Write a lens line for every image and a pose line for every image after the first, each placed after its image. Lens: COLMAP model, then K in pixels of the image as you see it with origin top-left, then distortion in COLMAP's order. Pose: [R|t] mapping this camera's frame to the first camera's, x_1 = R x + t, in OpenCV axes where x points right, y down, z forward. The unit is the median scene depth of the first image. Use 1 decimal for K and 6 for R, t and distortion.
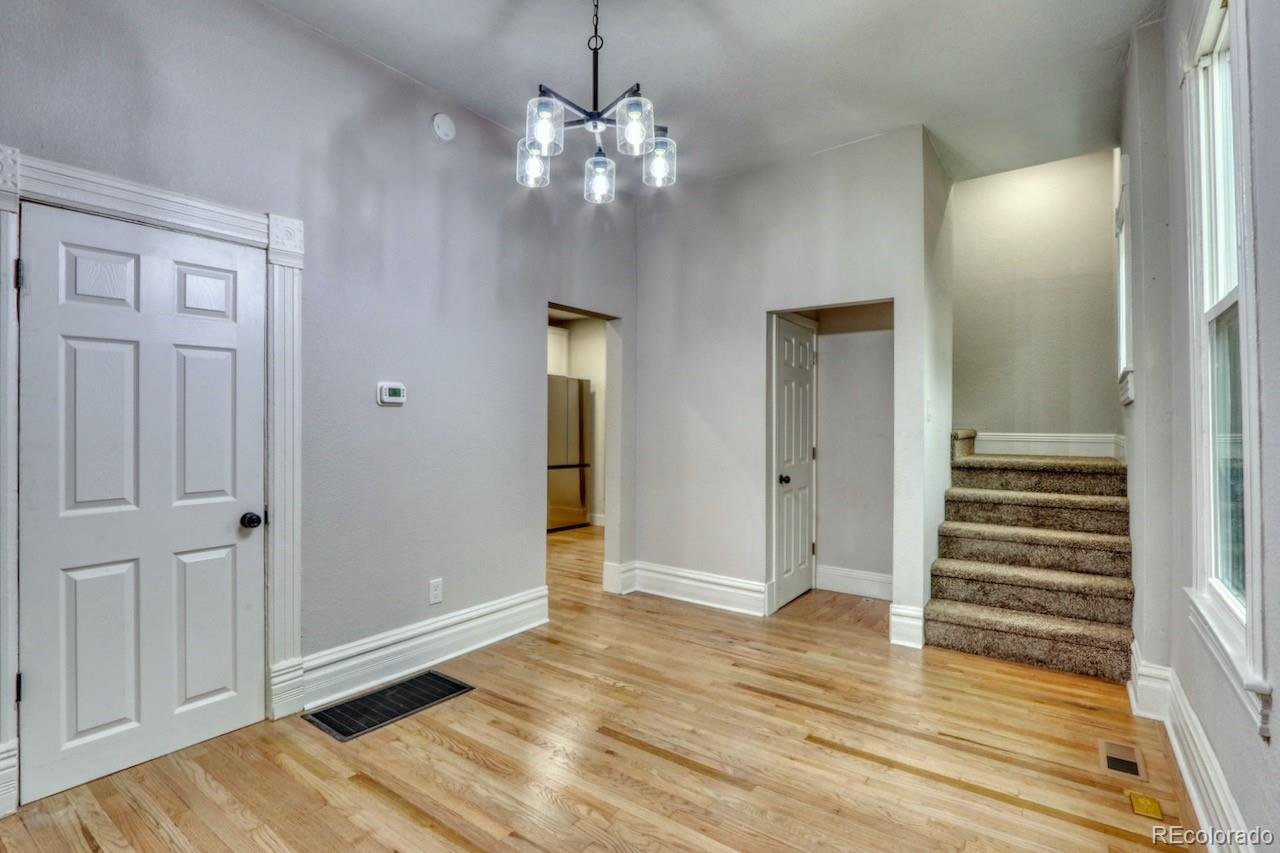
lens RADIAL K [[621.8, 0, 632.0], [0, 621.8, 422.2], [0, 0, 1]] dist [-0.004150, -0.000435]
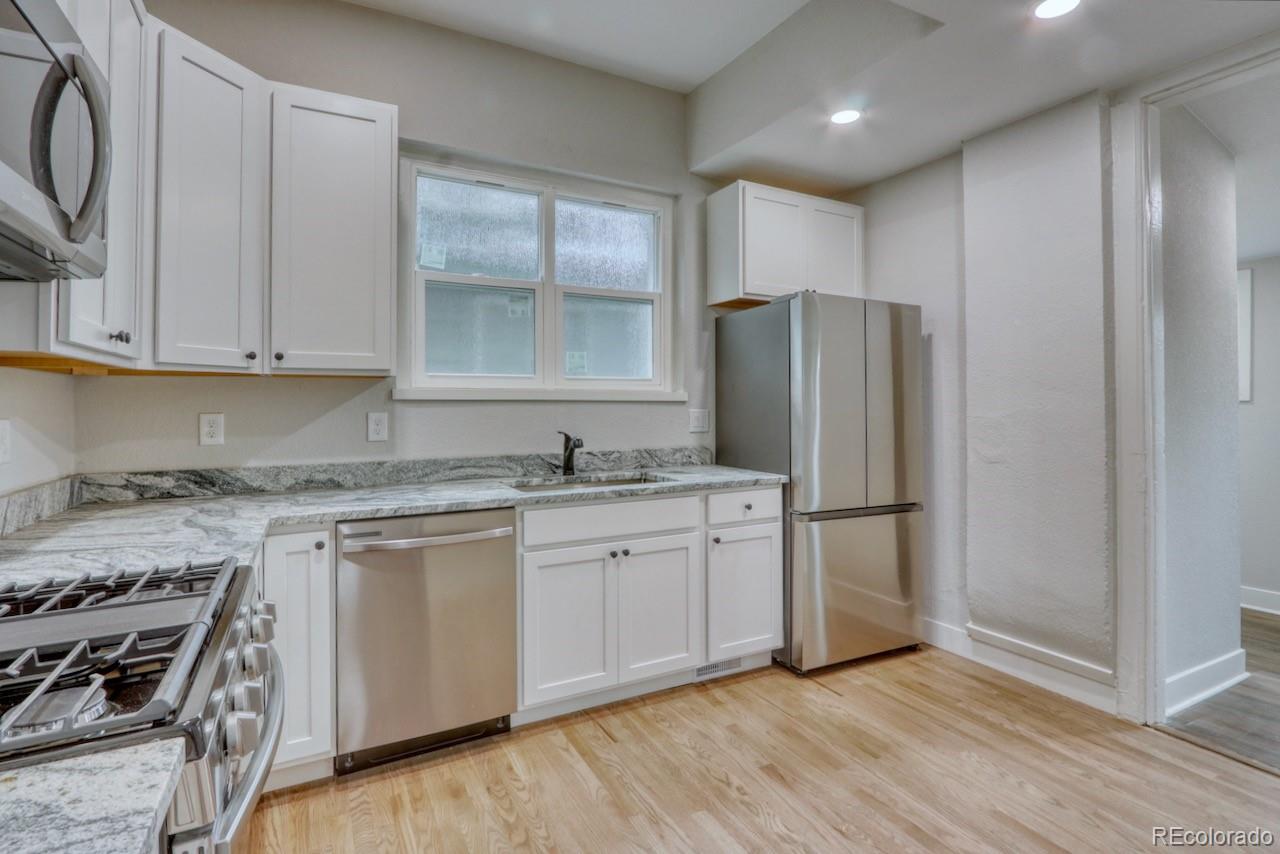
lens RADIAL K [[619.0, 0, 641.0], [0, 619.0, 392.2], [0, 0, 1]] dist [-0.017490, 0.000520]
pose [[0.900341, -0.014903, -0.434930, -0.168230], [0.007274, 0.999789, -0.019200, -0.005164], [0.435124, 0.014123, 0.900260, 1.596714]]
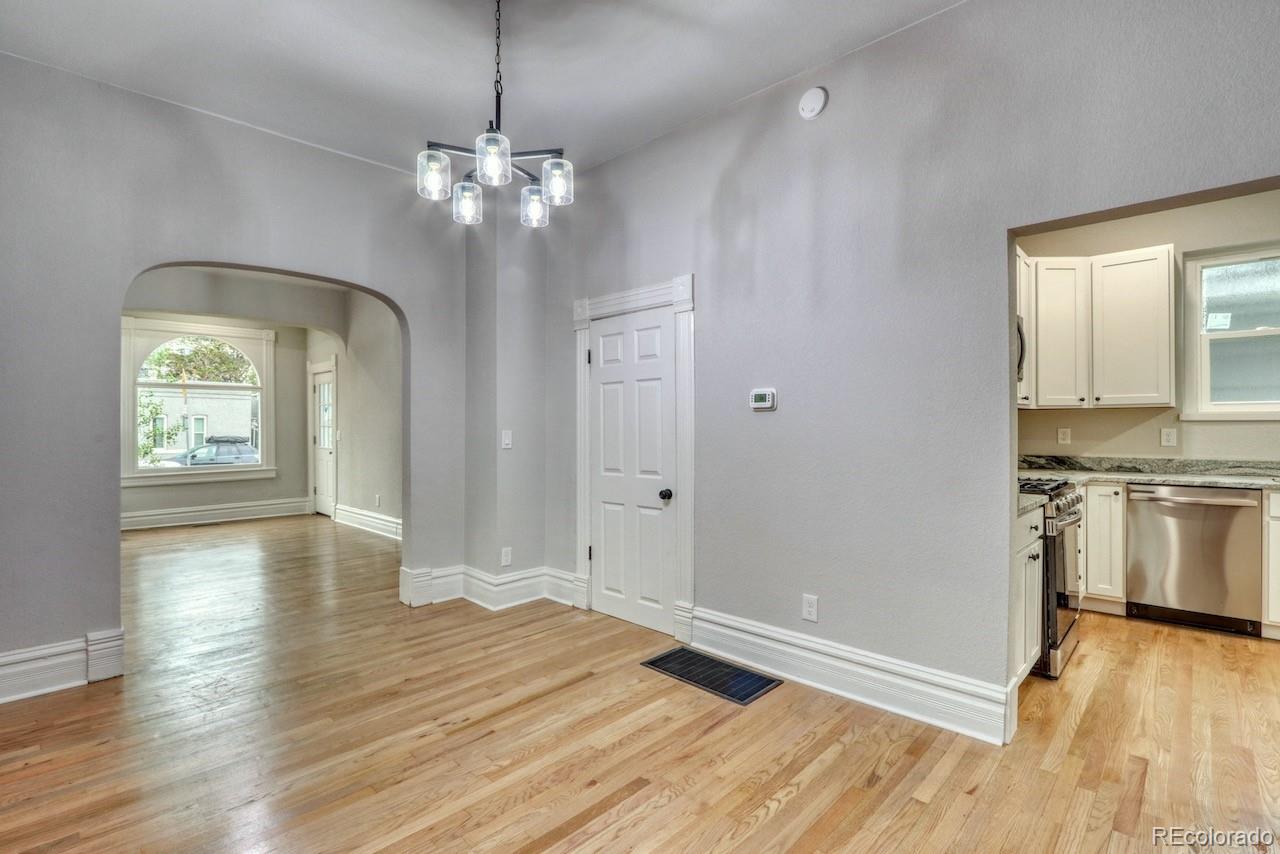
lens RADIAL K [[592.6, 0, 628.5], [0, 592.6, 429.1], [0, 0, 1]] dist [-0.011436, 0.000846]
pose [[-0.144550, -0.000745, -0.989497, 0.778001], [0.001610, 0.999998, -0.000988, 0.006495], [0.989496, -0.001736, -0.144548, 1.114599]]
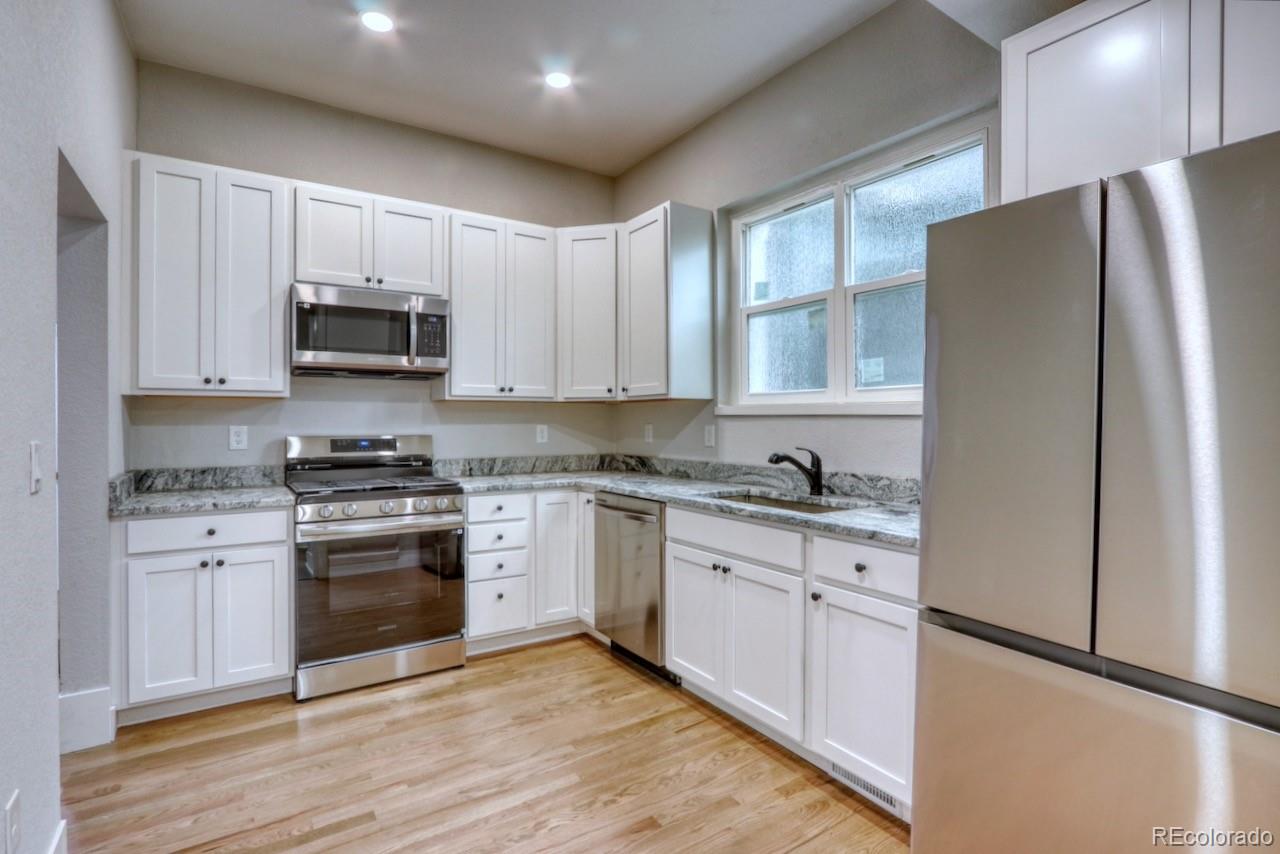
lens RADIAL K [[610.6, 0, 624.4], [0, 610.6, 423.8], [0, 0, 1]] dist [-0.012628, 0.000788]
pose [[-0.361197, 0.000252, -0.932489, 0.319483], [-0.002545, 0.999996, 0.001256, 0.001808], [0.932486, 0.002827, -0.361195, 2.660669]]
